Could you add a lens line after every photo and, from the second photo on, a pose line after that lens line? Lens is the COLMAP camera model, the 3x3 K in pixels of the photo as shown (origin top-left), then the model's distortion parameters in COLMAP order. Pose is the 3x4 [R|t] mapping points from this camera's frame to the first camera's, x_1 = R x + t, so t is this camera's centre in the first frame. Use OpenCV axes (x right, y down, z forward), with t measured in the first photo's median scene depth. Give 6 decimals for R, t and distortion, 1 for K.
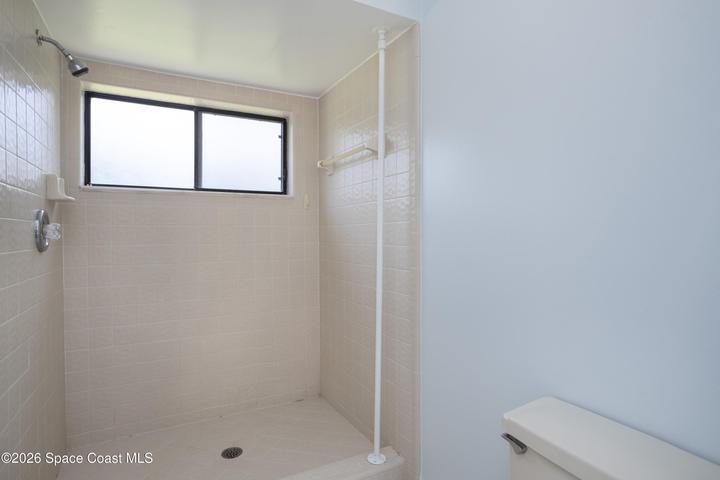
lens RADIAL K [[404.0, 0, 362.3], [0, 404.0, 240.6], [0, 0, 1]] dist [-0.030057, -0.000399]
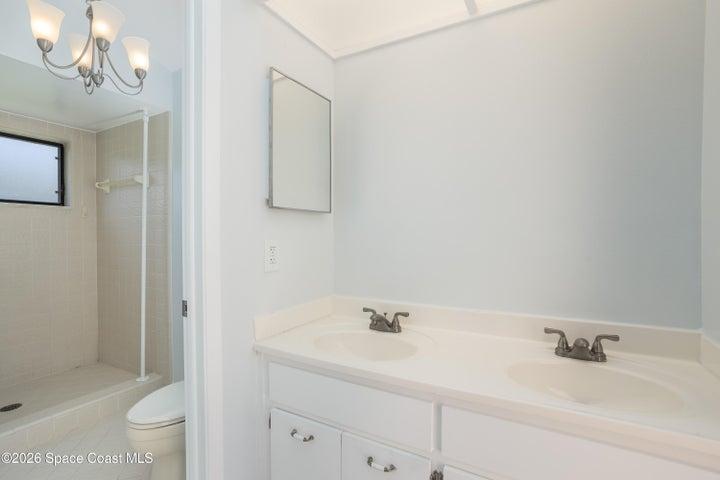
lens RADIAL K [[345.5, 0, 360.2], [0, 345.5, 241.0], [0, 0, 1]] dist [0.004399, 0.001241]
pose [[0.855873, -0.001838, 0.517182, 0.046092], [0.006668, 0.999950, -0.007481, 0.011093], [-0.517142, 0.009852, 0.855843, -0.436189]]
